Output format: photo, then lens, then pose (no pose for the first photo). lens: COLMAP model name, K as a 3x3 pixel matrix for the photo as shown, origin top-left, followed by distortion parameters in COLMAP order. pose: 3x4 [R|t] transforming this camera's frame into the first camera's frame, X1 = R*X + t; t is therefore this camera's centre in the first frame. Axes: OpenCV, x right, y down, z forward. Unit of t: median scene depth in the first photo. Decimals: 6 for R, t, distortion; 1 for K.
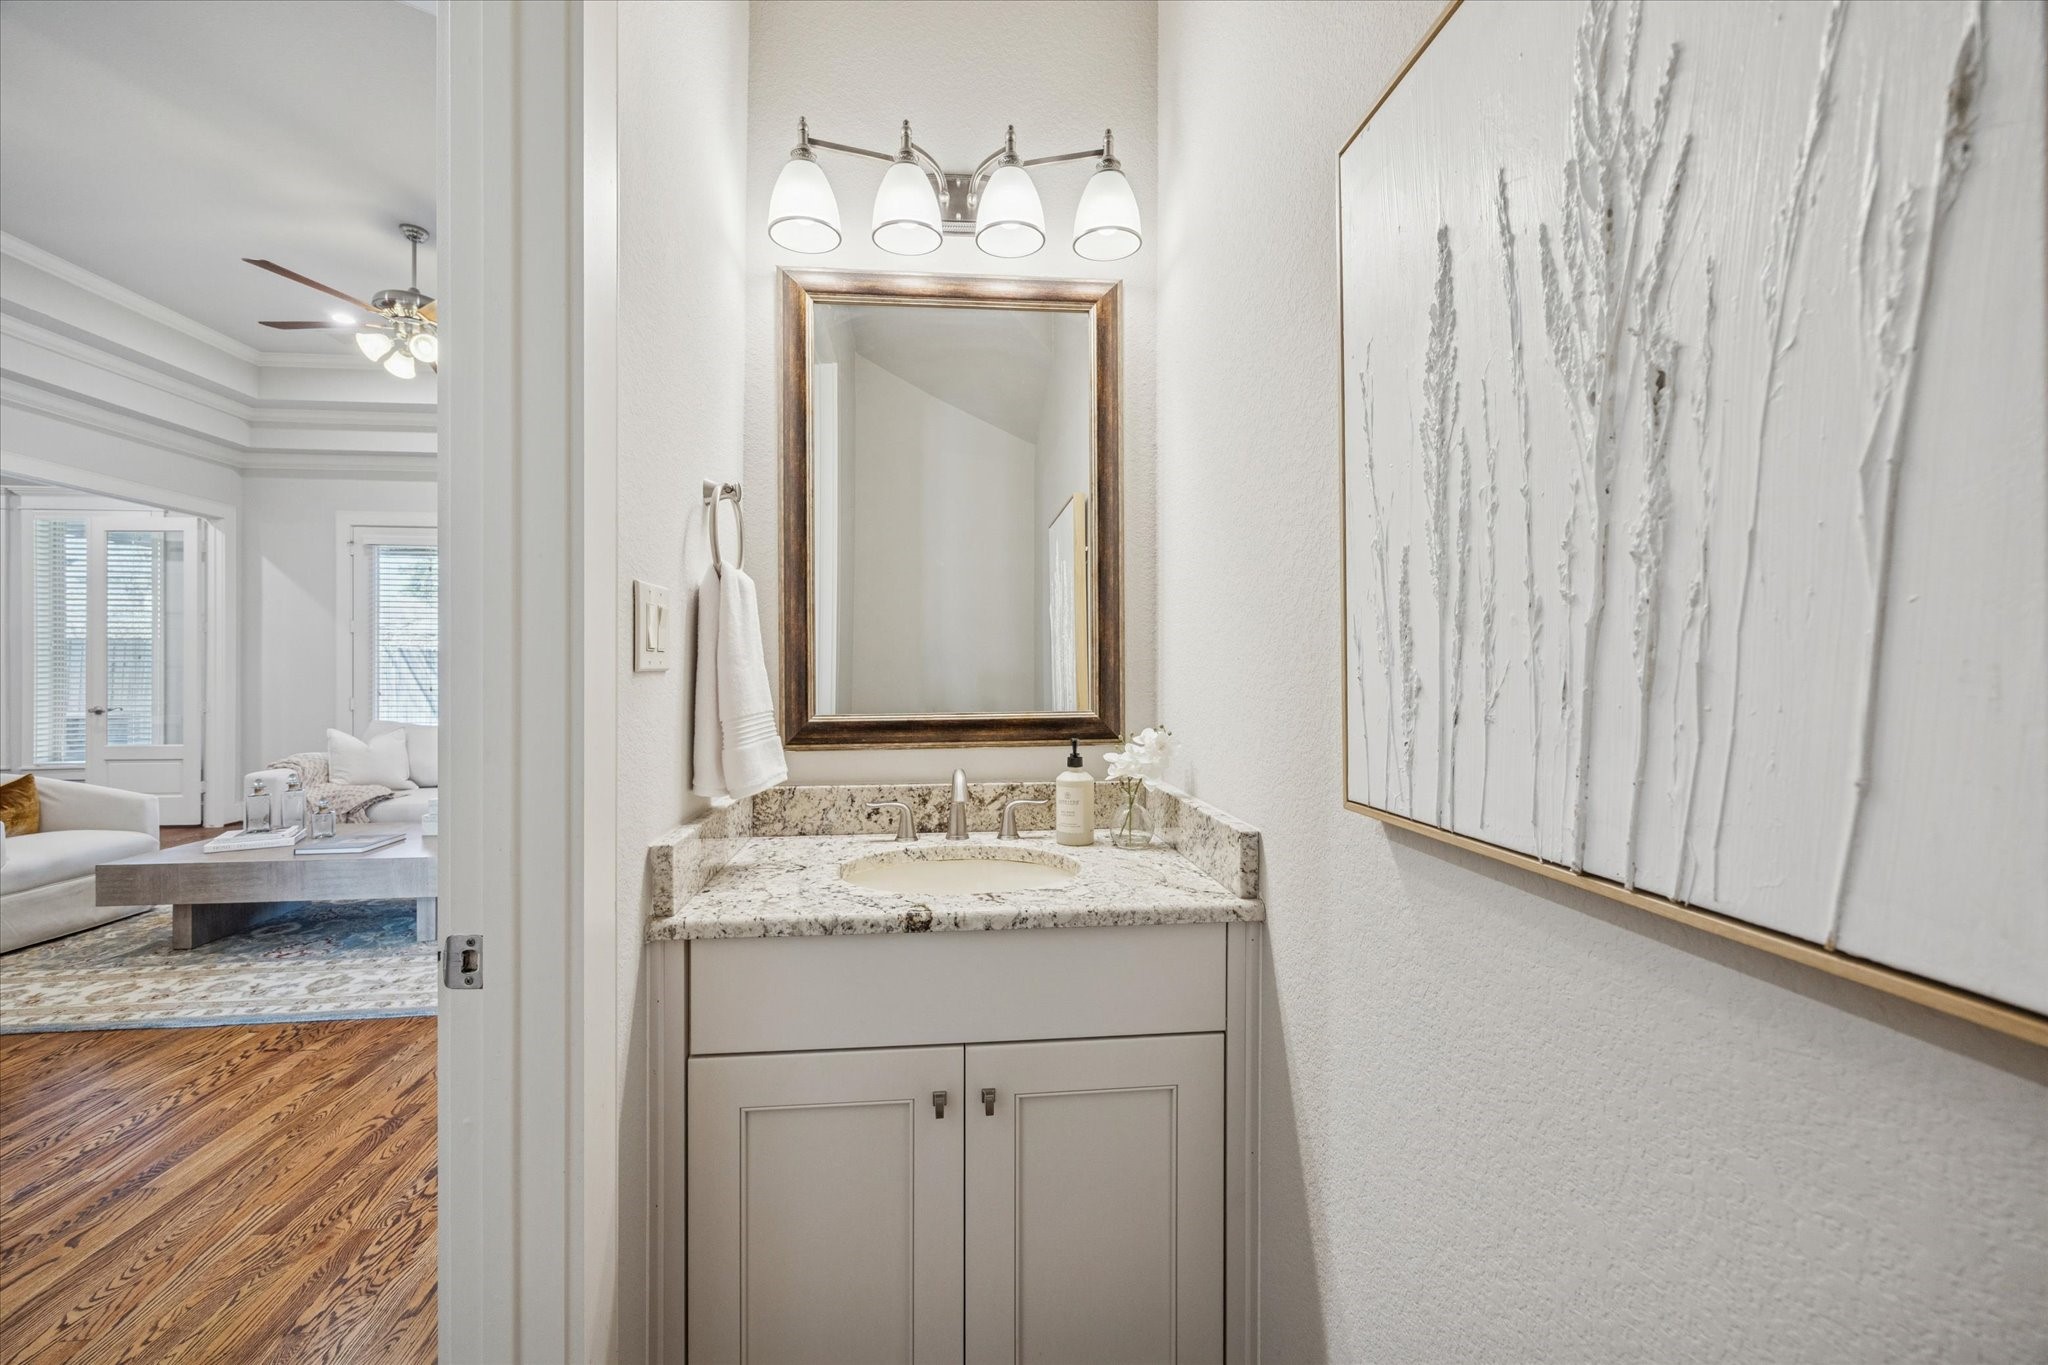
lens RADIAL K [[821.4, 0, 1013.4], [0, 821.4, 670.3], [0, 0, 1]] dist [0.002947, -0.000314]
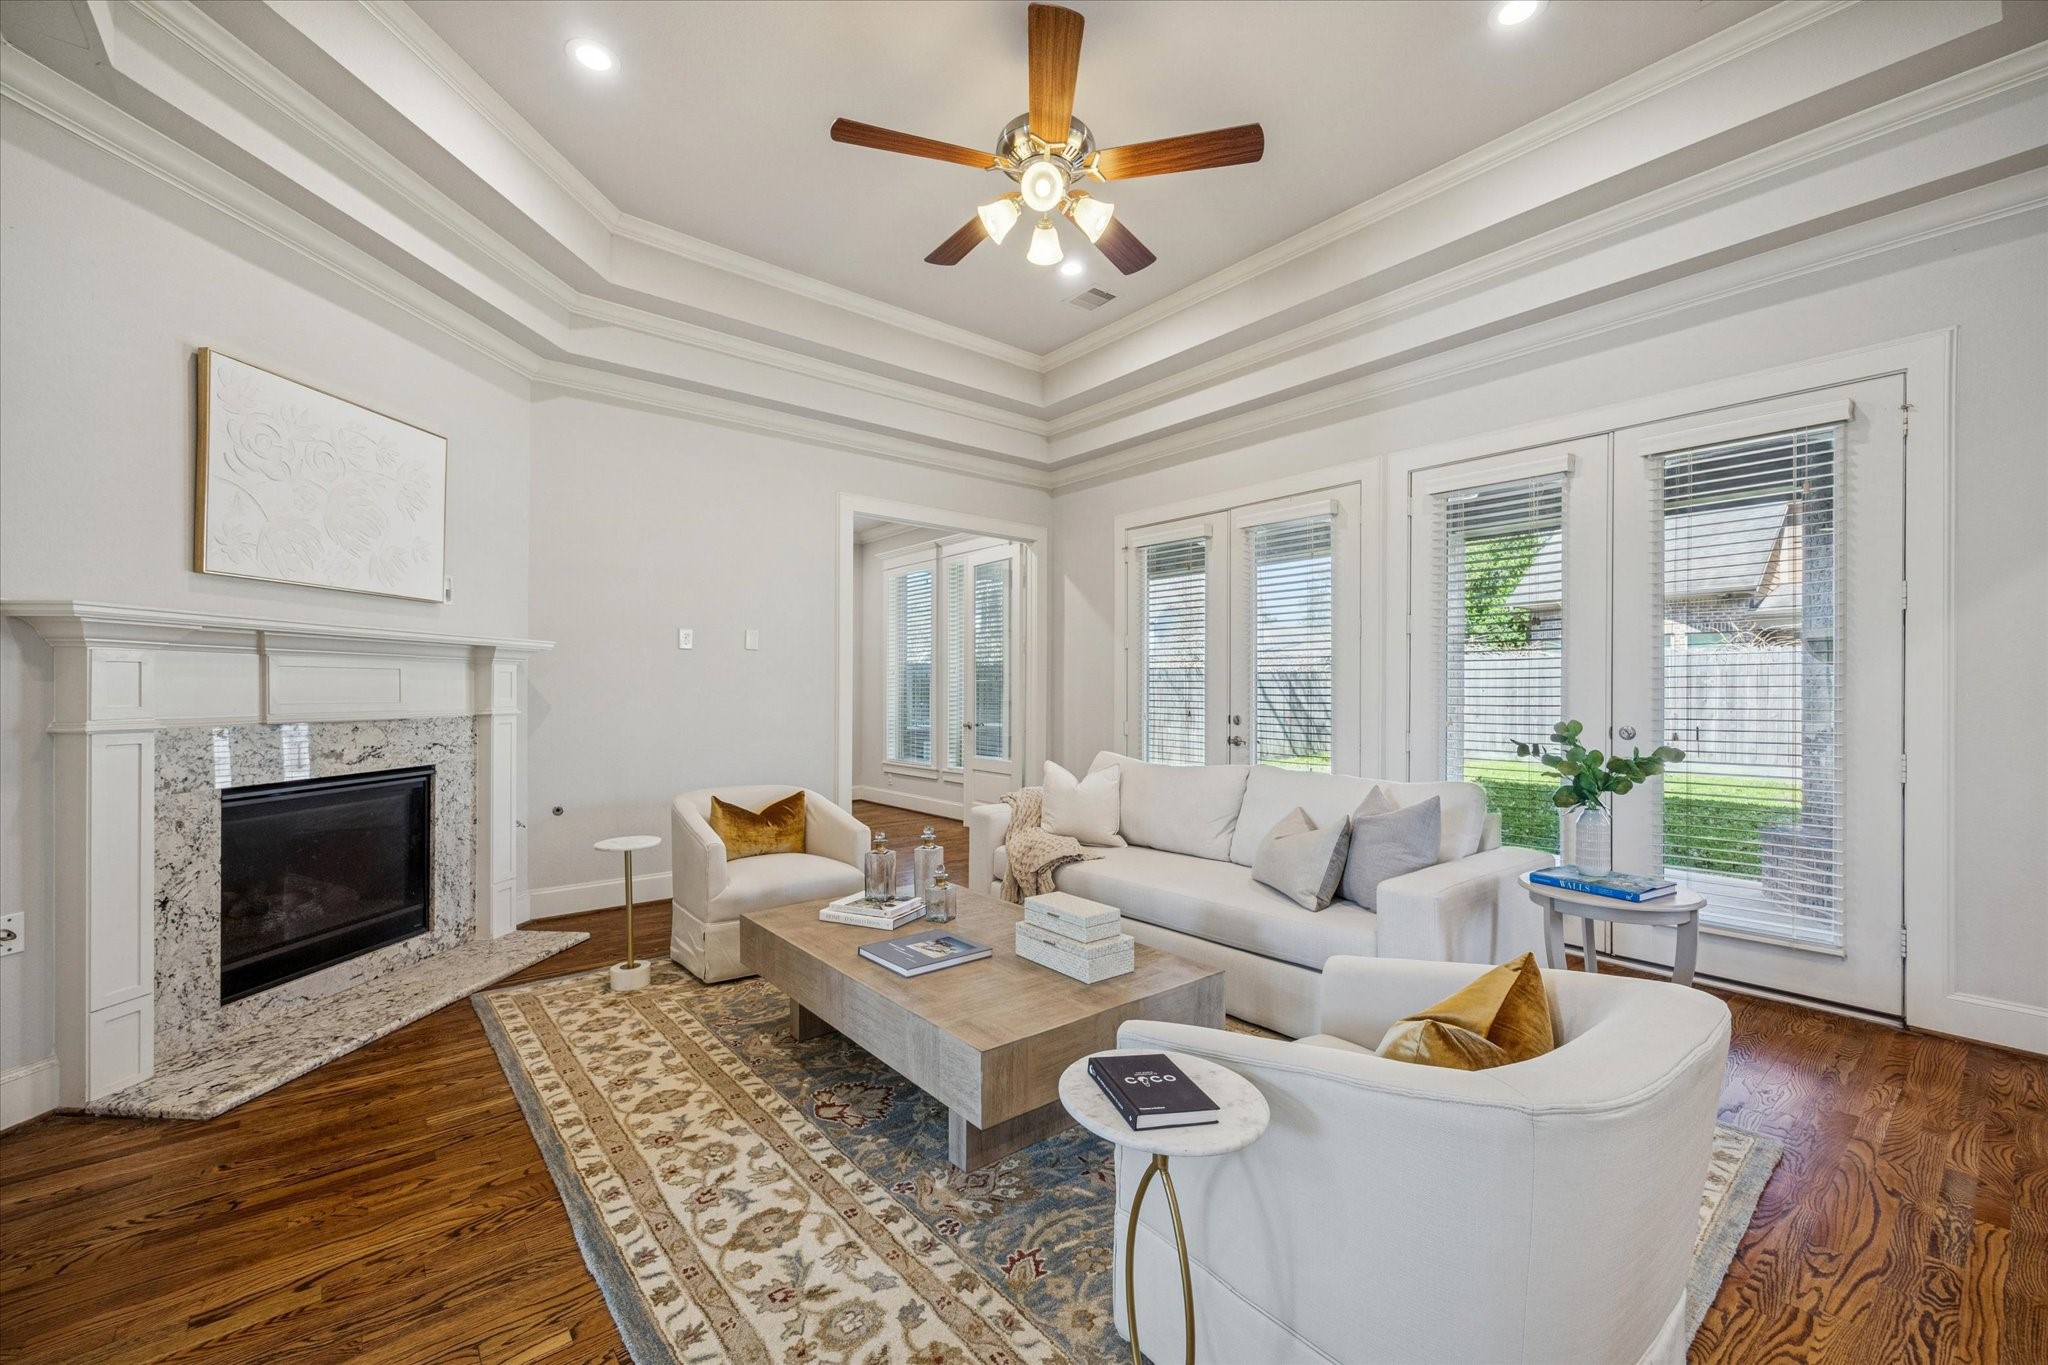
lens RADIAL K [[821.4, 0, 1030.7], [0, 821.4, 686.3], [0, 0, 1]] dist [0.002947, -0.000314]
pose [[0.564423, -0.003182, -0.825479, -0.166550], [-0.002890, 0.999979, -0.005830, 0.001587], [0.825481, 0.005677, 0.564402, 0.549929]]
